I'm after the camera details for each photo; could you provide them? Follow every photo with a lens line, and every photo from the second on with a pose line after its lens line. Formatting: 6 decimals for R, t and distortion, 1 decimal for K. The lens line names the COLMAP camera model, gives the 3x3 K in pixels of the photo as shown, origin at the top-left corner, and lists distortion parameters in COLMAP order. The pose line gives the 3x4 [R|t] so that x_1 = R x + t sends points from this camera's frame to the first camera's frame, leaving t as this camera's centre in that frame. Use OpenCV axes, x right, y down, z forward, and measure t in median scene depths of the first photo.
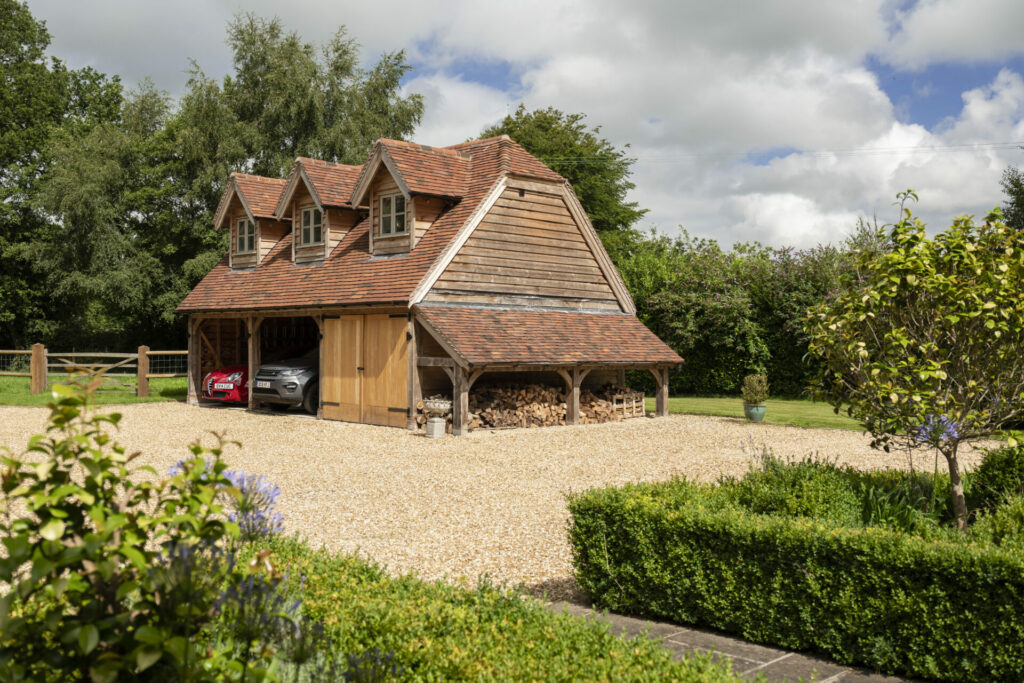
lens RADIAL K [[981.1, 0, 512.0], [0, 981.1, 341.5], [0, 0, 1]] dist [-0.000525, 0.000423]
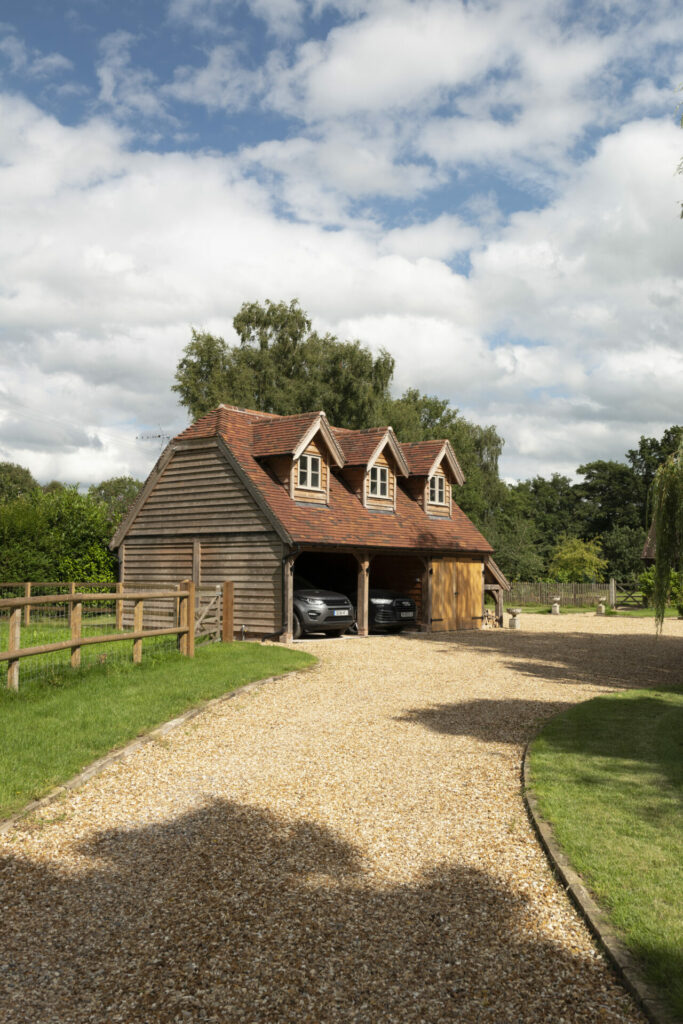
lens RADIAL K [[1018.2, 0, 342.3], [0, 1018.2, 533.9], [0, 0, 1]] dist [-0.004479, -0.002431]
pose [[-0.136650, 0.037521, 0.989909, -1.597345], [-0.004542, 0.999248, -0.038502, -0.002491], [-0.990609, -0.009758, -0.136376, 1.320704]]
